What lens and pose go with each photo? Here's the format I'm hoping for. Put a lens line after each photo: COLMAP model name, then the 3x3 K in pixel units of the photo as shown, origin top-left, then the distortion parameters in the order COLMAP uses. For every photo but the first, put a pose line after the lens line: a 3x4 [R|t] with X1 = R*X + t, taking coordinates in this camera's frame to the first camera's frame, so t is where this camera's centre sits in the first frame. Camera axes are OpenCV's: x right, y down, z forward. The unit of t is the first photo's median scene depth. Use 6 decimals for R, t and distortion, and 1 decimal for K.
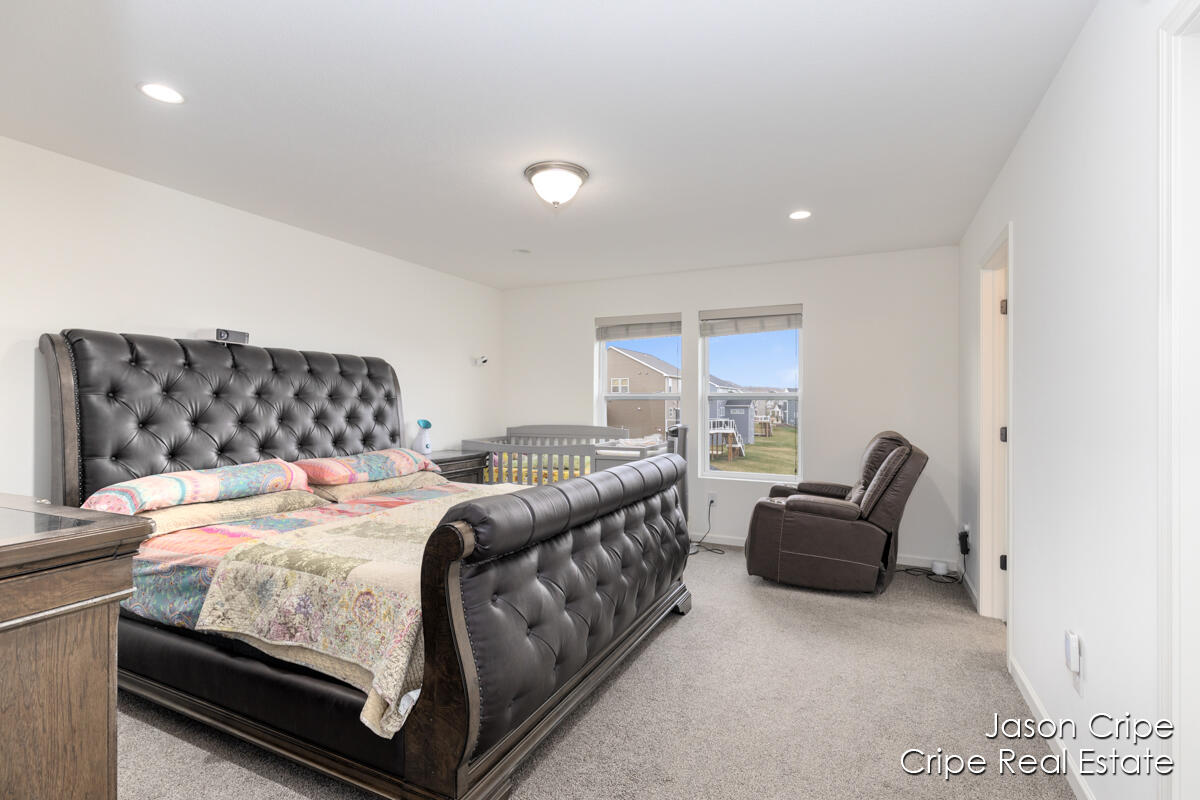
lens RADIAL K [[554.0, 0, 600.0], [0, 554.0, 400.0], [0, 0, 1]] dist [0.000403, 0.000031]
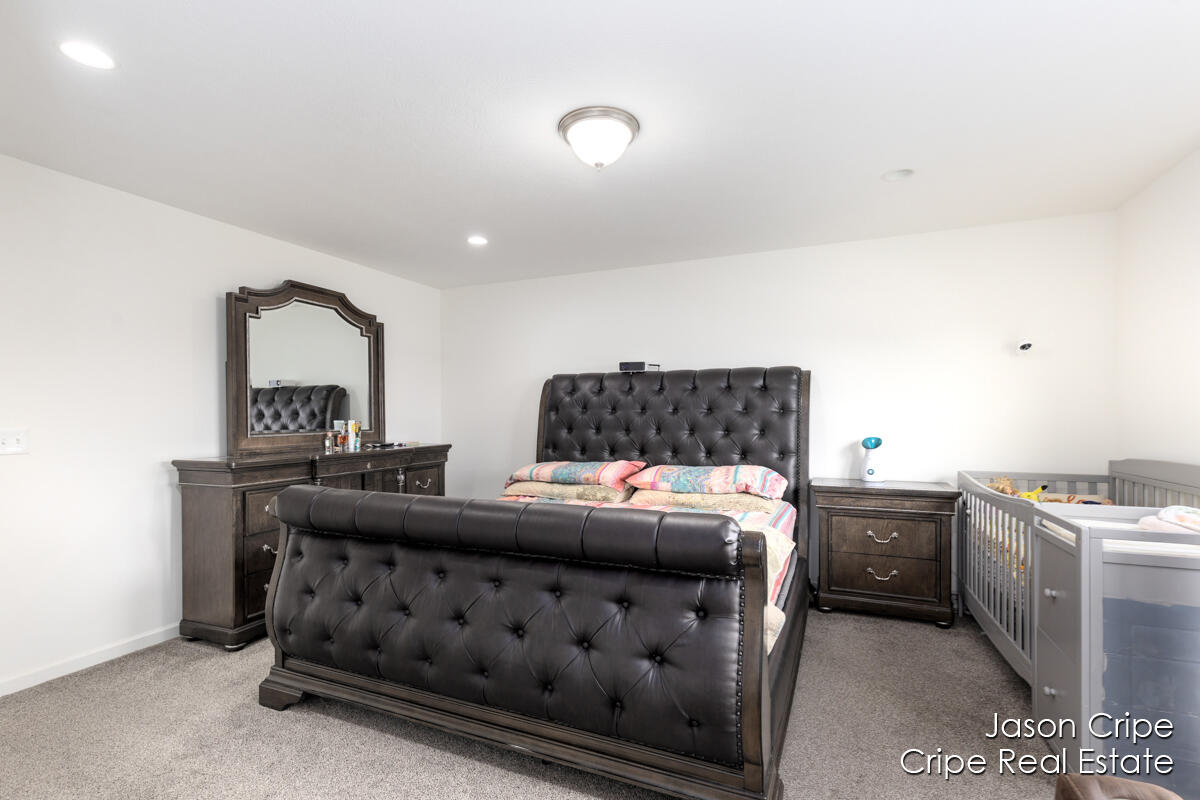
lens RADIAL K [[547.2, 0, 600.0], [0, 547.2, 400.0], [0, 0, 1]] dist [-0.000739, -0.000106]
pose [[0.027629, -0.044585, -0.998623, 0.599043], [0.005109, 0.998998, -0.044460, 0.021481], [0.999605, -0.003874, 0.027829, 0.837861]]
